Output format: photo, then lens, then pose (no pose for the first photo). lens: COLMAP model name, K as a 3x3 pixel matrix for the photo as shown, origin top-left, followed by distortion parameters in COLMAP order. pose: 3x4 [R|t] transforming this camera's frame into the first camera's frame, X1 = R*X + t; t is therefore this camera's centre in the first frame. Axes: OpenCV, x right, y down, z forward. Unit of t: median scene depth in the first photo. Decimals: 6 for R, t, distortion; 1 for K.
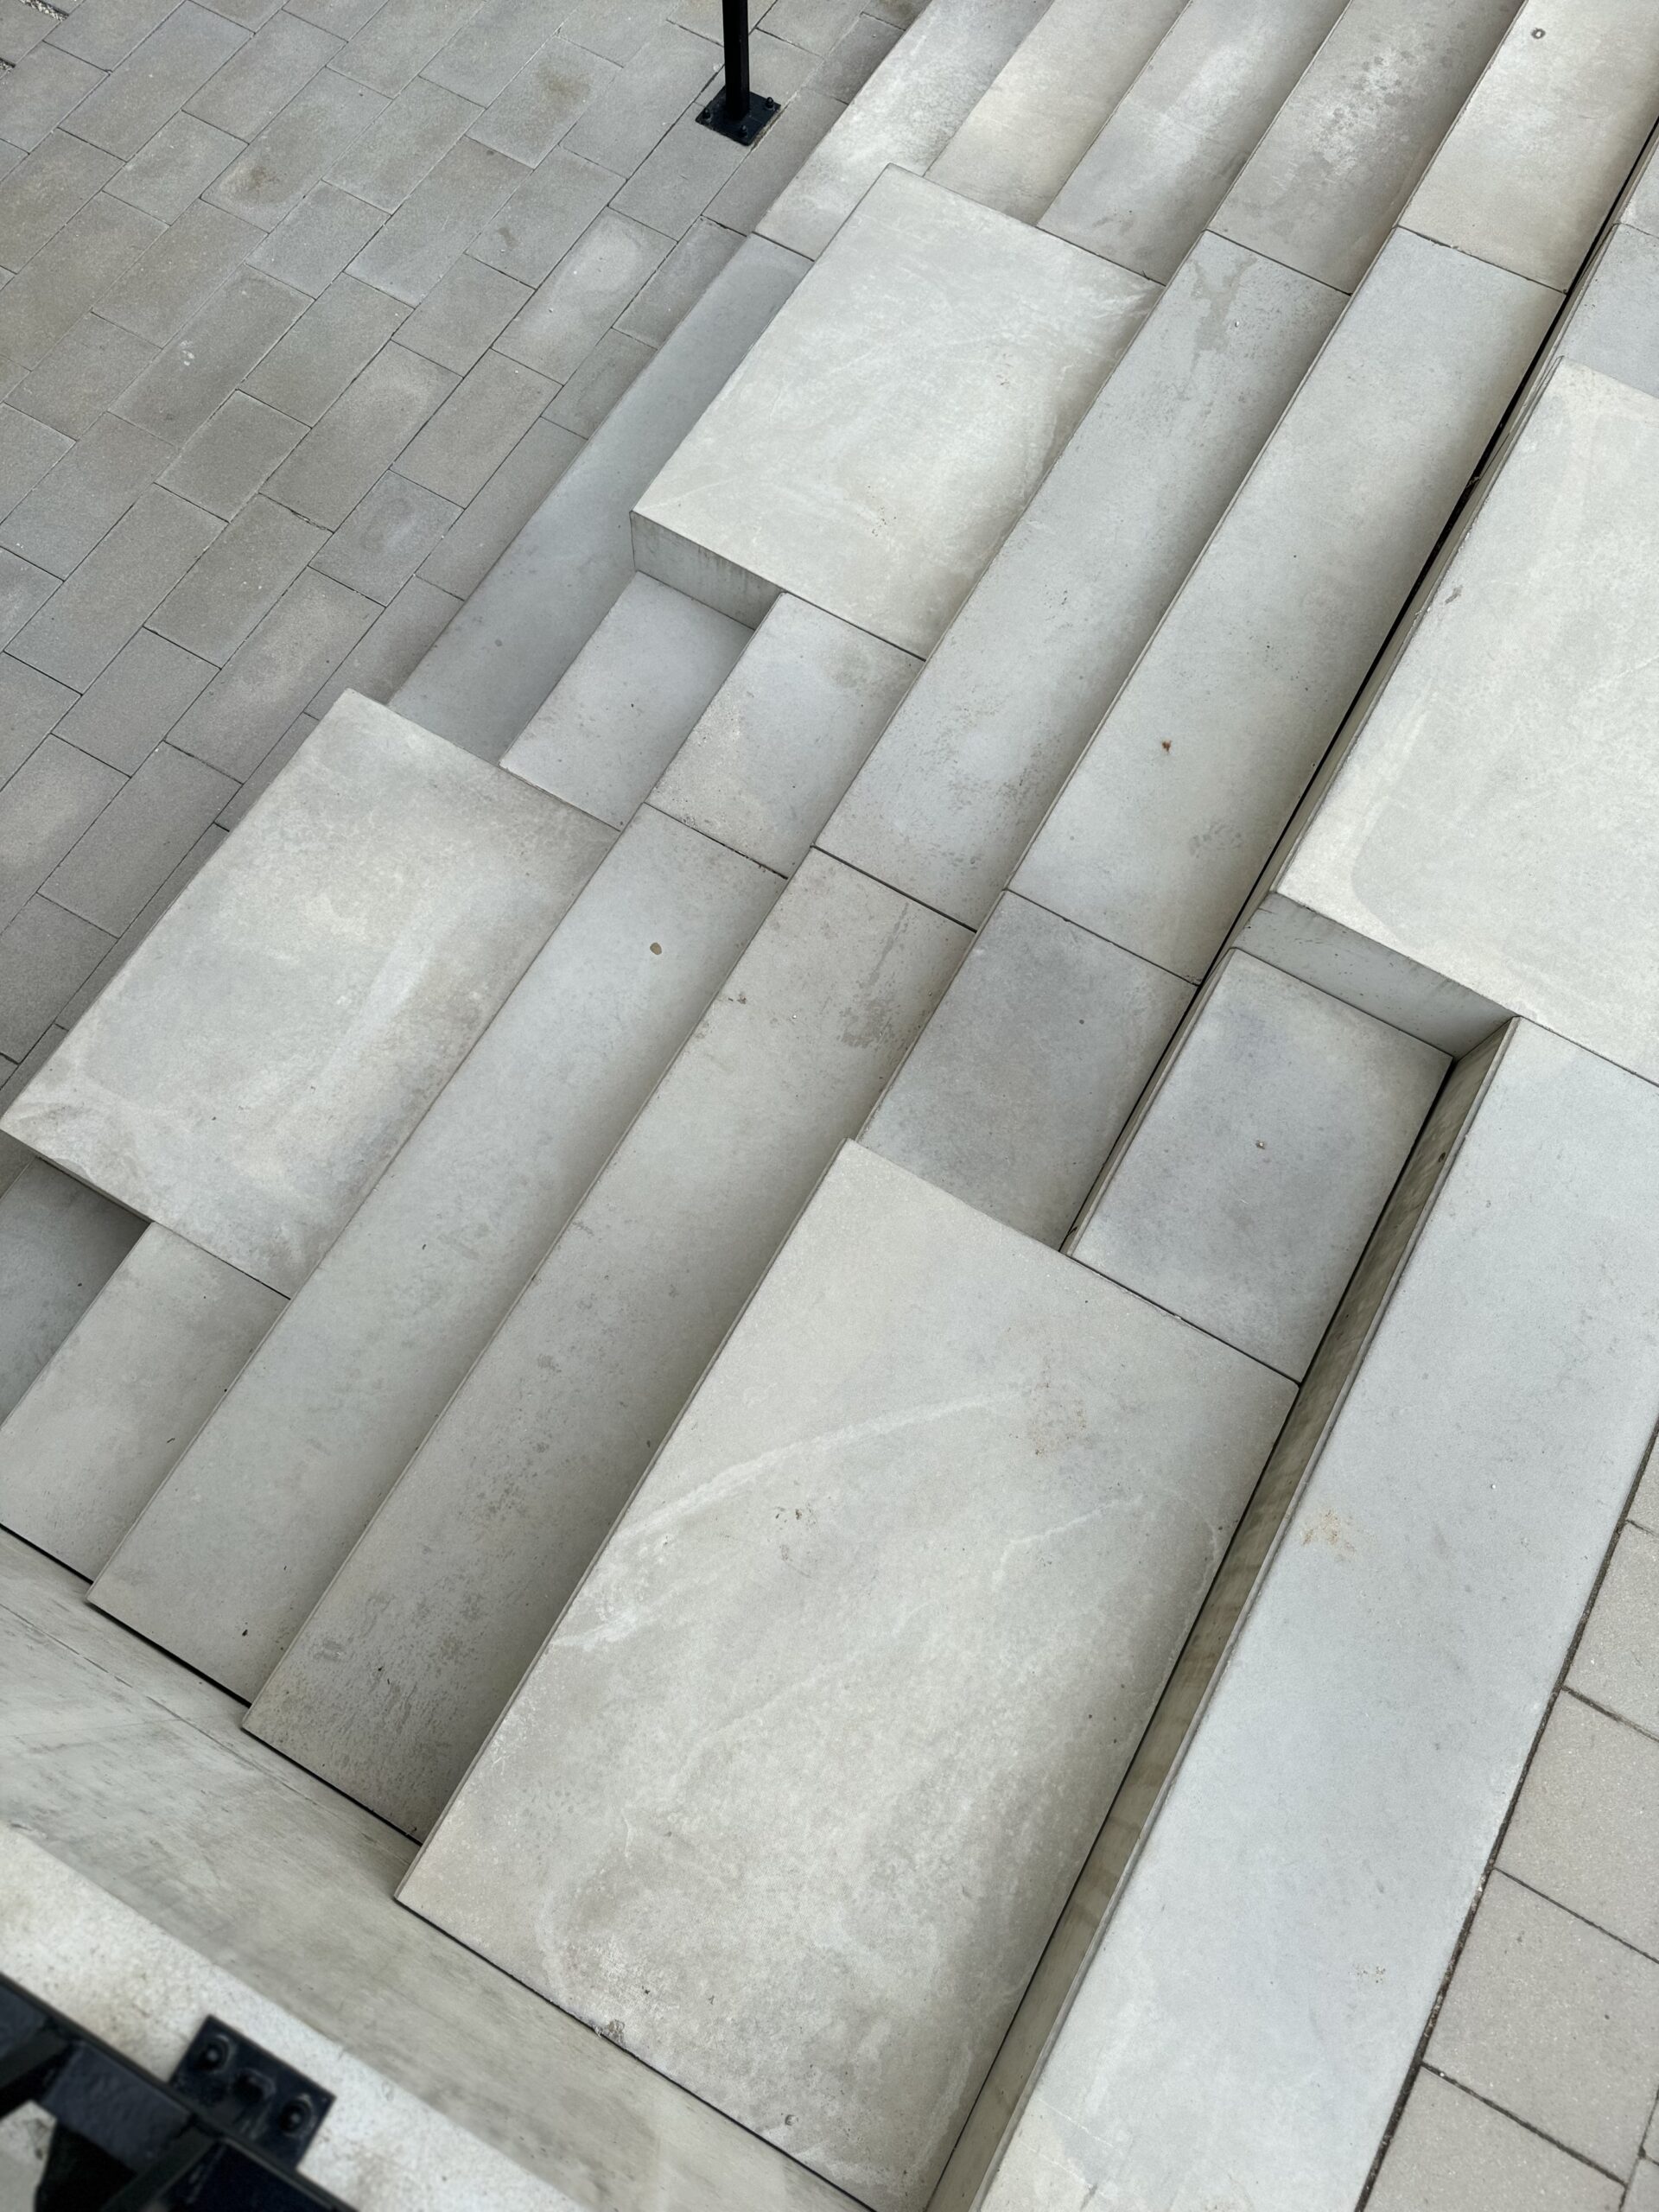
lens RADIAL K [[1577.9, 0, 834.9], [0, 1577.9, 1091.0], [0, 0, 1]] dist [0.034352, -0.035756]
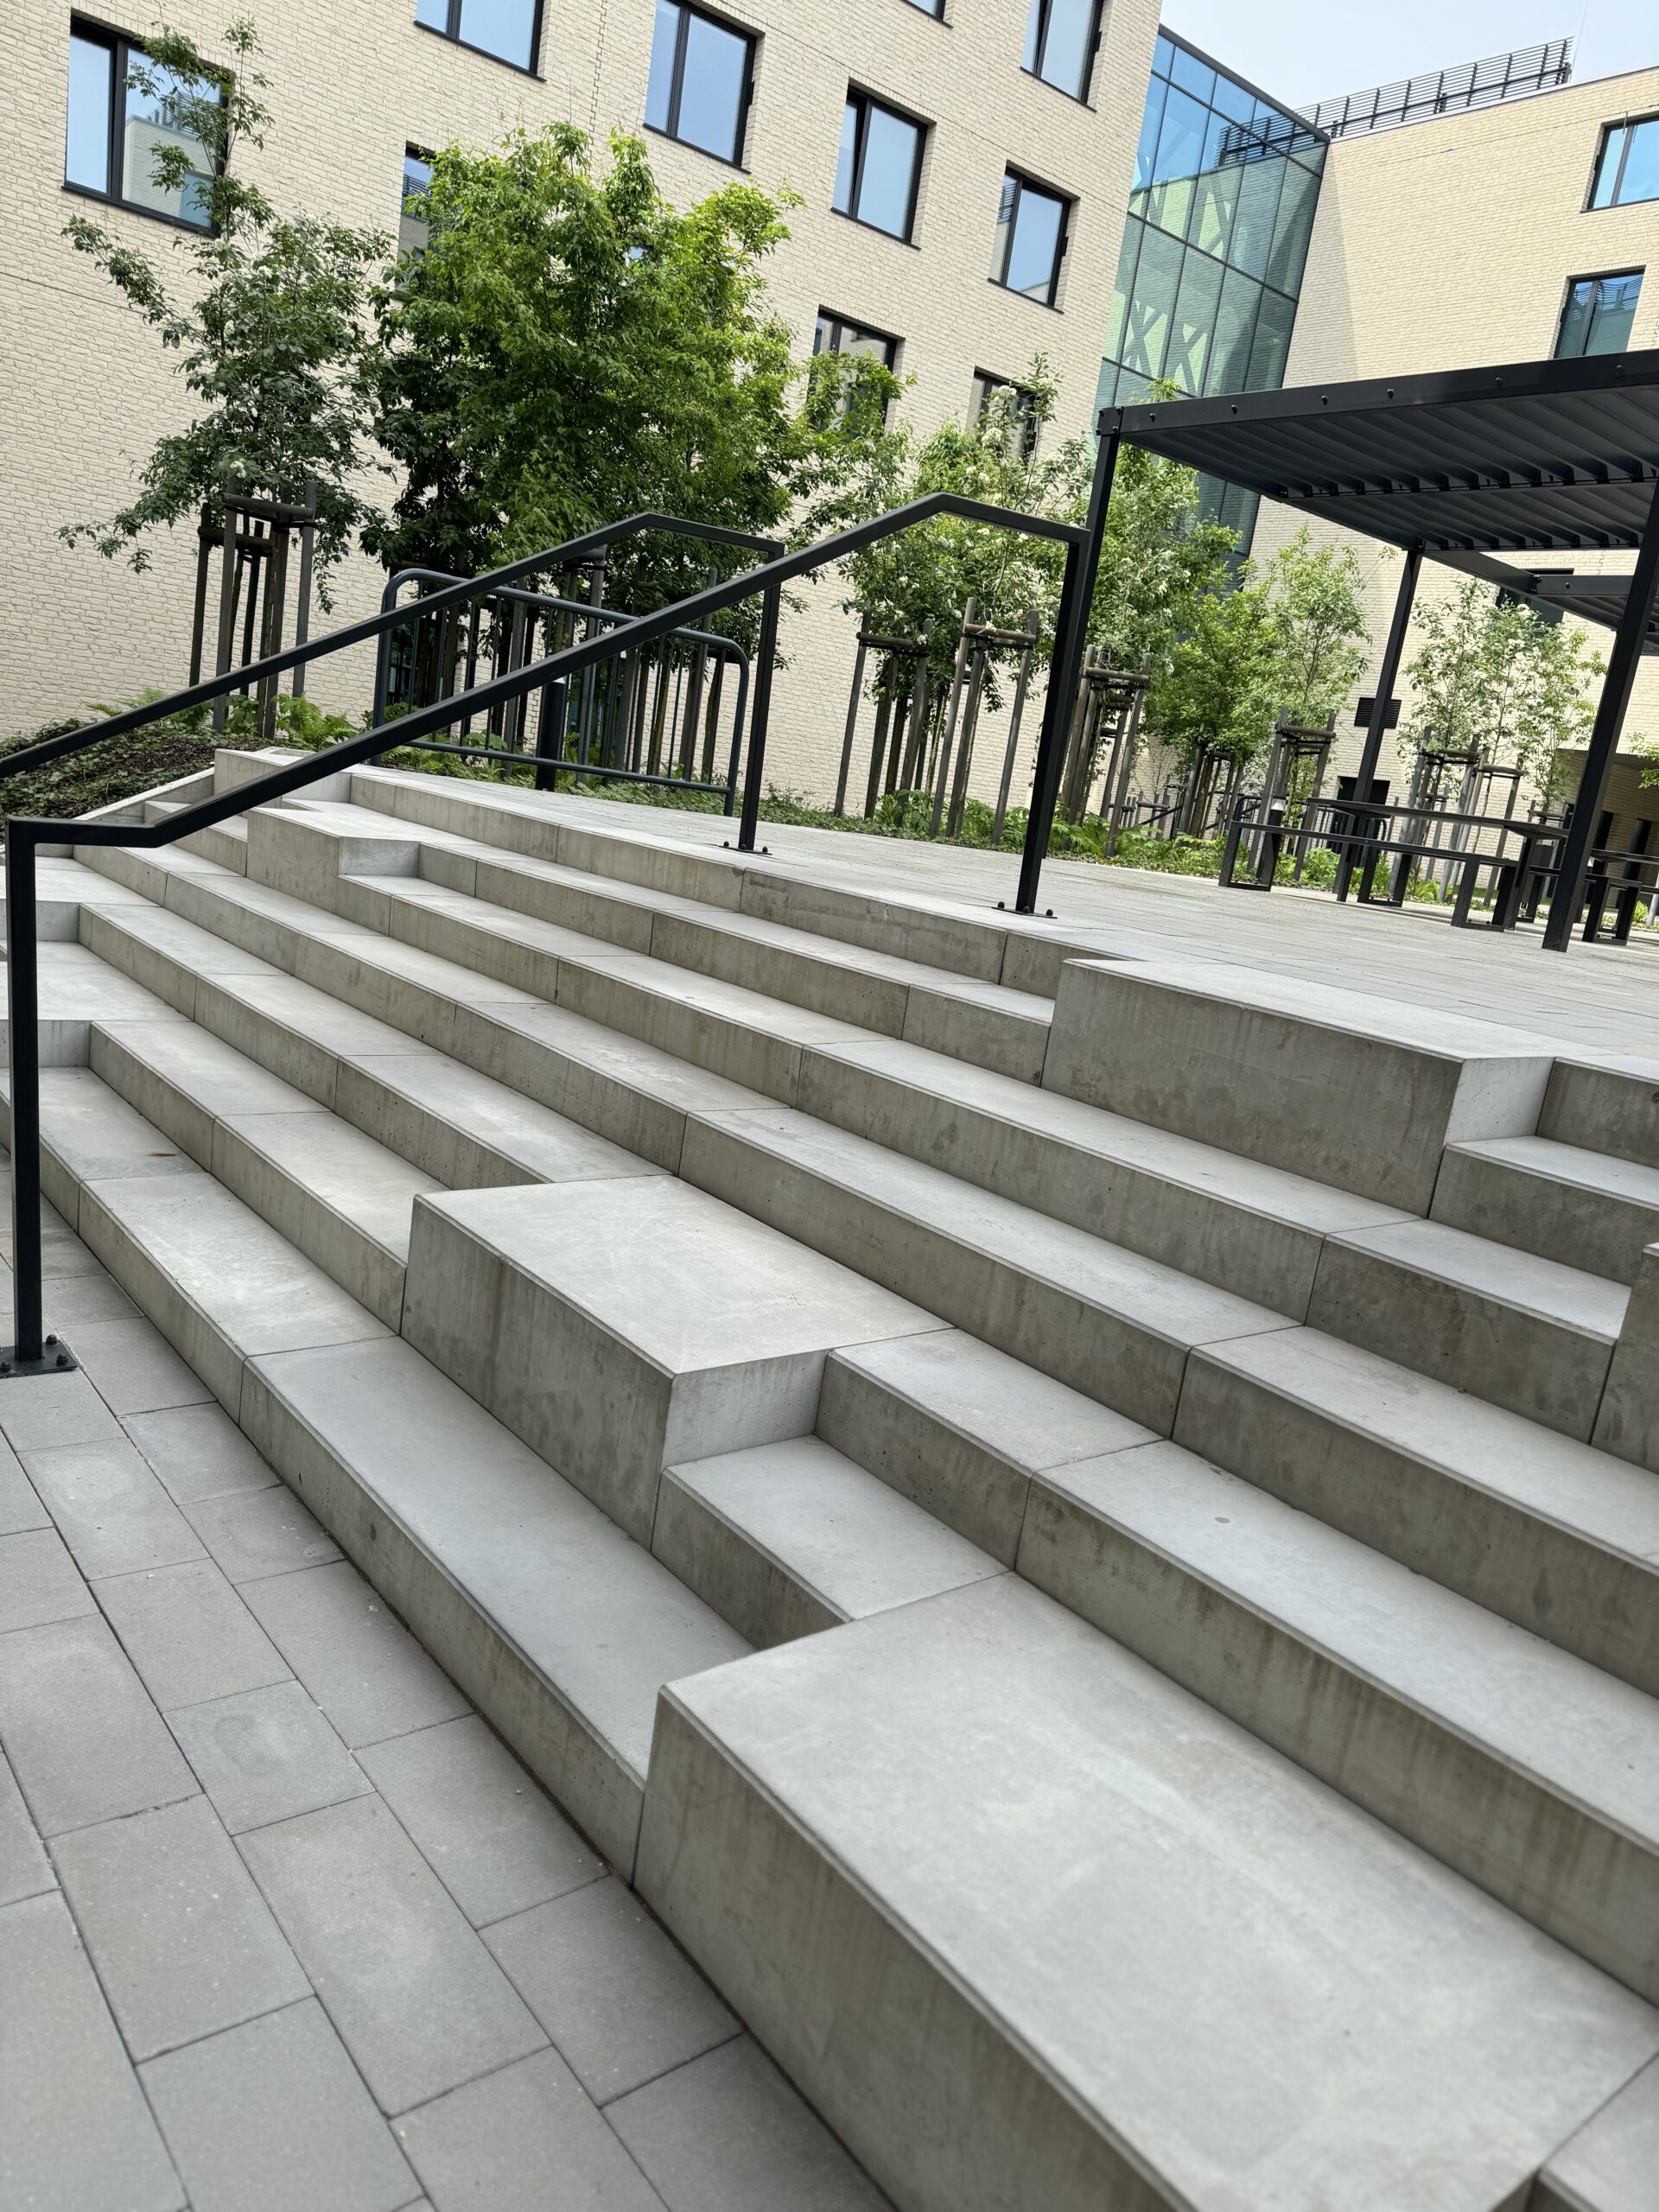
lens RADIAL K [[1537.2, 0, 870.5], [0, 1537.2, 1098.5], [0, 0, 1]] dist [0.025981, -0.036838]
pose [[0.354966, -0.180878, 0.917214, -1.128773], [0.832960, 0.506652, -0.222446, -0.220255], [-0.424473, 0.842963, 0.330508, 0.732678]]
